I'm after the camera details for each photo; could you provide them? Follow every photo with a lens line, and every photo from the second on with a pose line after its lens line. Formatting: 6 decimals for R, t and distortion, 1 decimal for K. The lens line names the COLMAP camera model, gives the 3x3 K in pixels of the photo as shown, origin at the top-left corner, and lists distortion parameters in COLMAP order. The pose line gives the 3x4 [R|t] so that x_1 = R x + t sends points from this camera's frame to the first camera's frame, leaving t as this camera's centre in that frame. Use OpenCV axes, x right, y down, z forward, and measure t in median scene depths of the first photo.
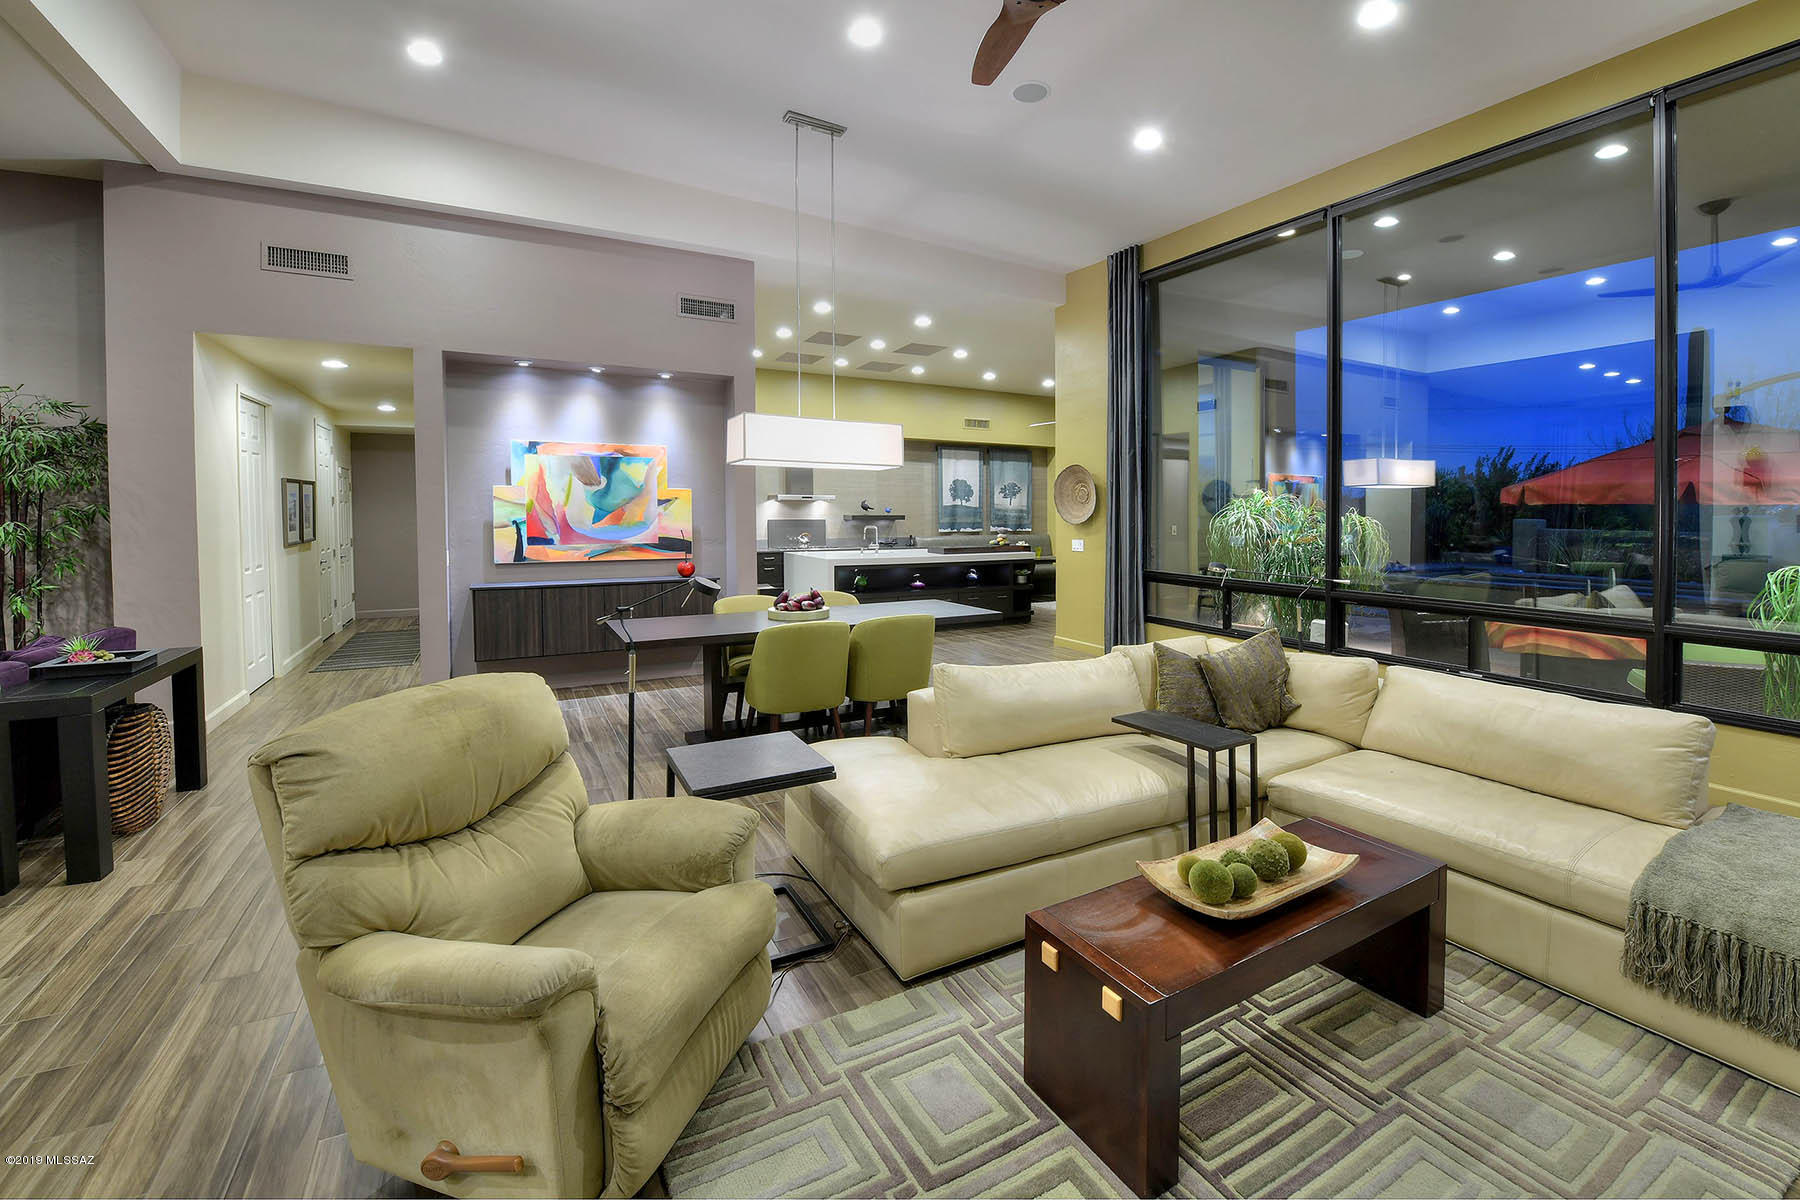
lens RADIAL K [[752.9, 0, 901.8], [0, 752.9, 522.9], [0, 0, 1]] dist [-0.011775, -0.000553]
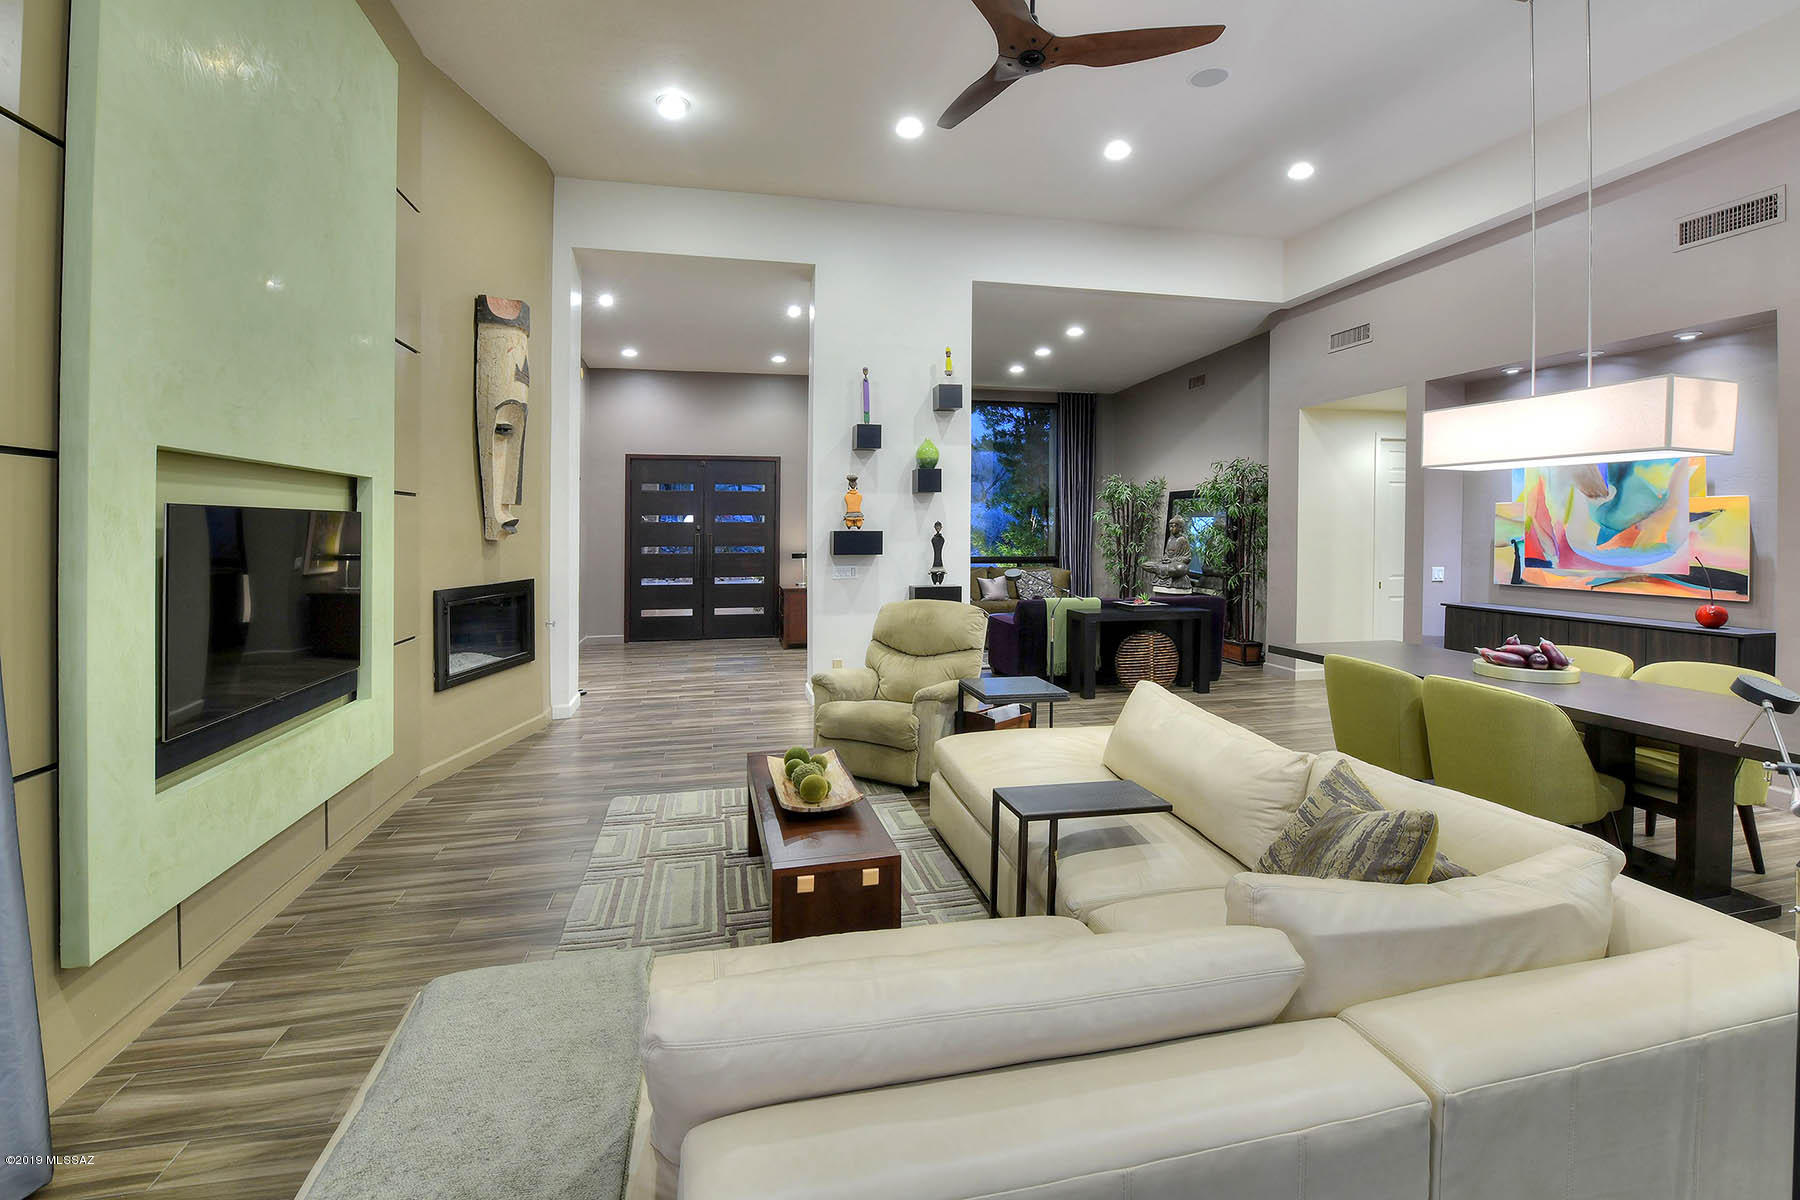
lens RADIAL K [[769.5, 0, 897.5], [0, 769.5, 546.5], [0, 0, 1]] dist [-0.018420, -0.000332]
pose [[-0.269879, 0.018596, -0.962715, 0.556766], [-0.014819, 0.999615, 0.023463, -0.005165], [0.962780, 0.020598, -0.269500, 0.476433]]
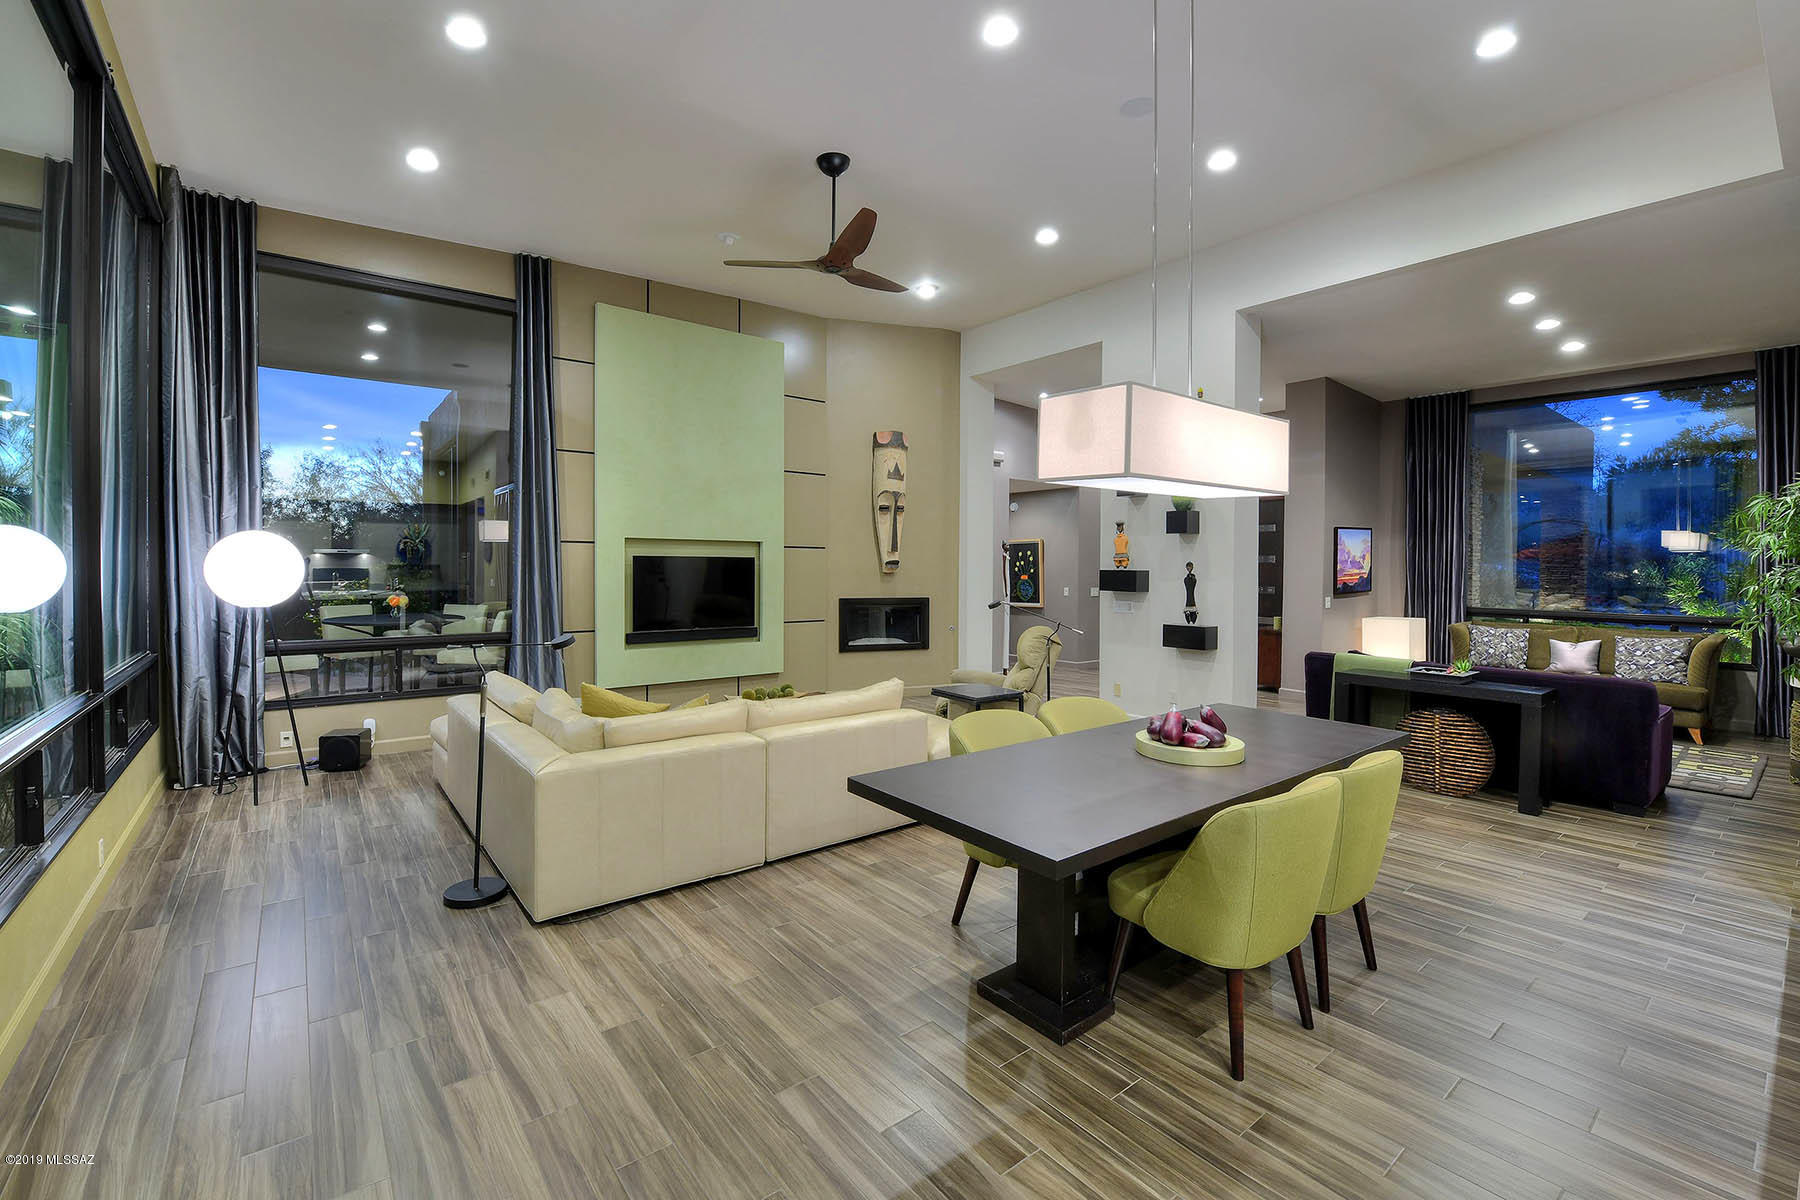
lens RADIAL K [[772.3, 0, 875.8], [0, 772.3, 572.2], [0, 0, 1]] dist [-0.007927, -0.000214]
pose [[-0.986488, -0.010264, -0.163510, 0.142166], [-0.014362, 0.999611, 0.023904, -0.020441], [0.163202, 0.025930, -0.986252, 1.222801]]
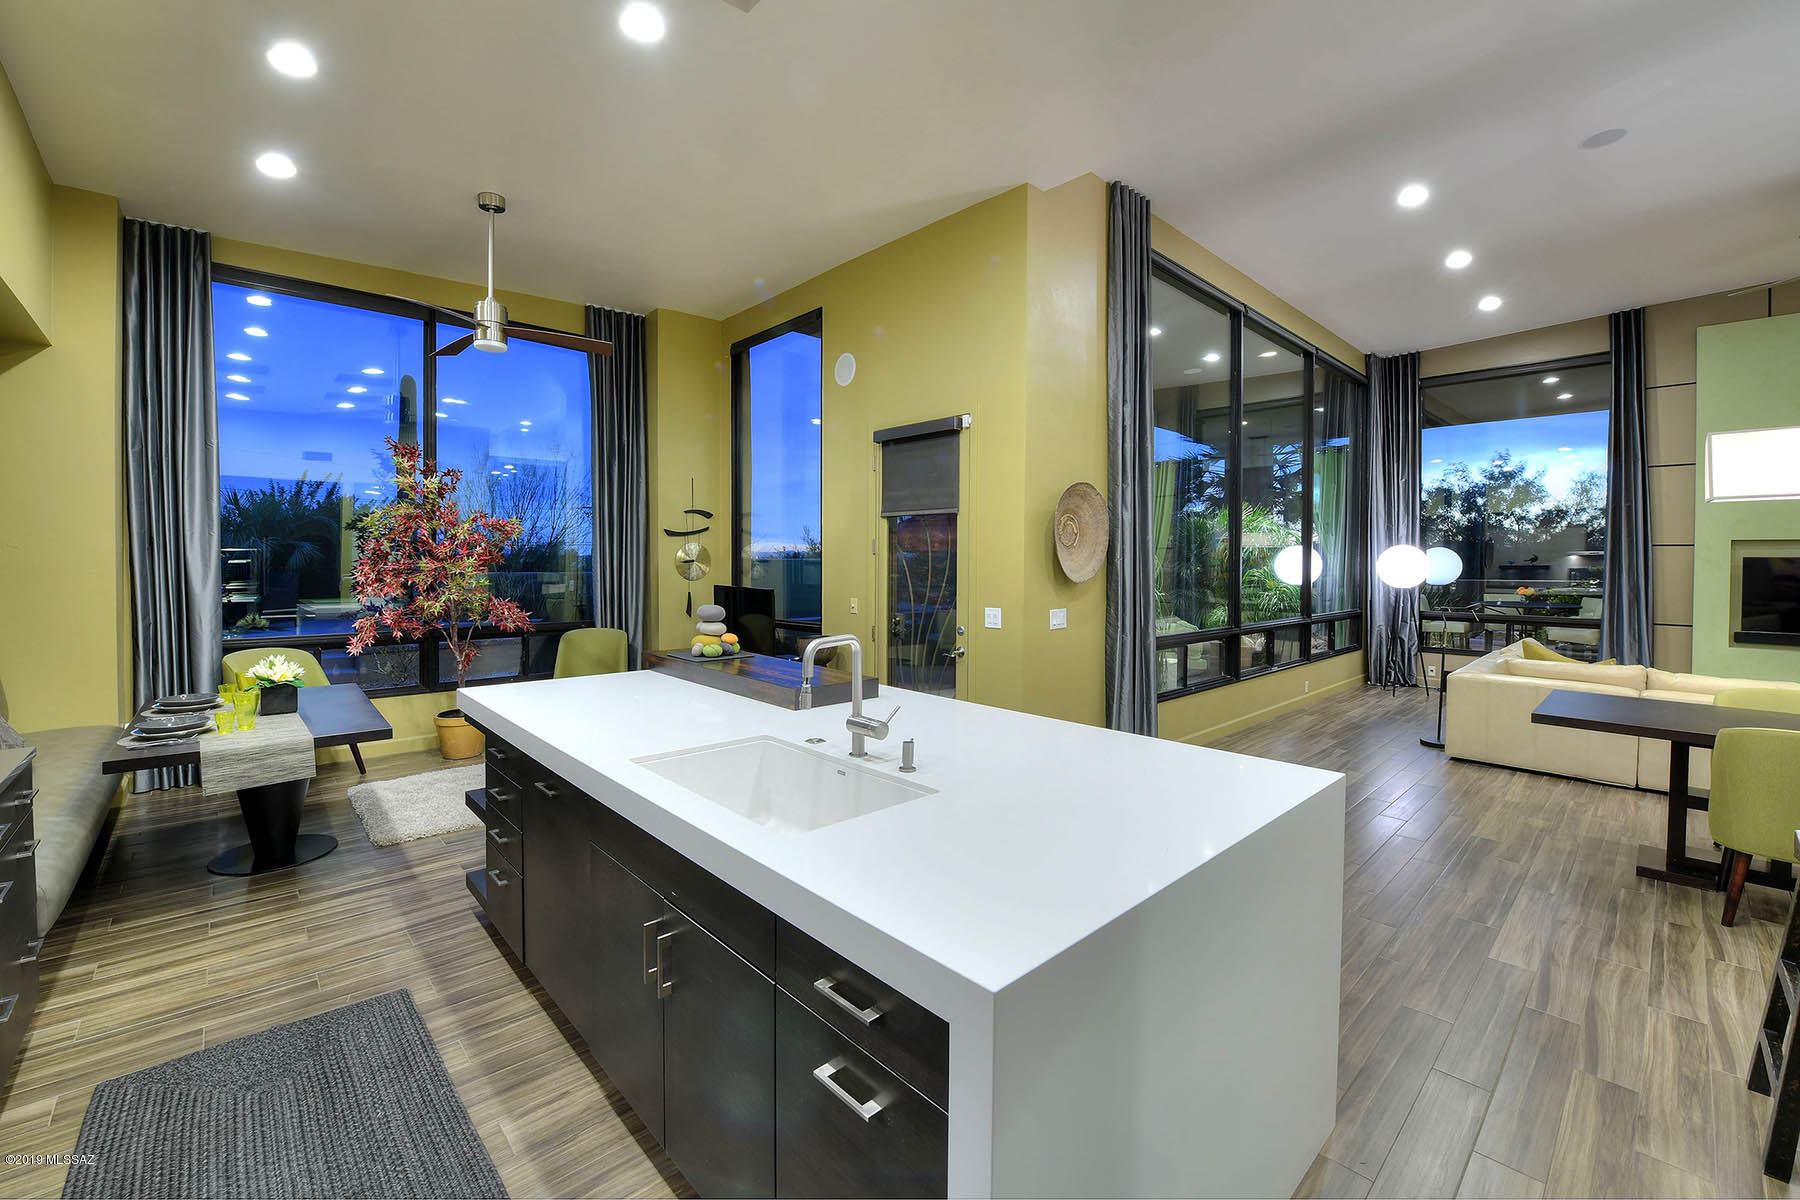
lens RADIAL K [[737.1, 0, 908.0], [0, 737.1, 566.6], [0, 0, 1]] dist [-0.013643, -0.000499]
pose [[-0.256421, -0.017034, 0.966415, -0.388710], [0.006589, 0.999791, 0.019370, -0.027253], [-0.966543, 0.011334, -0.256255, 1.535985]]
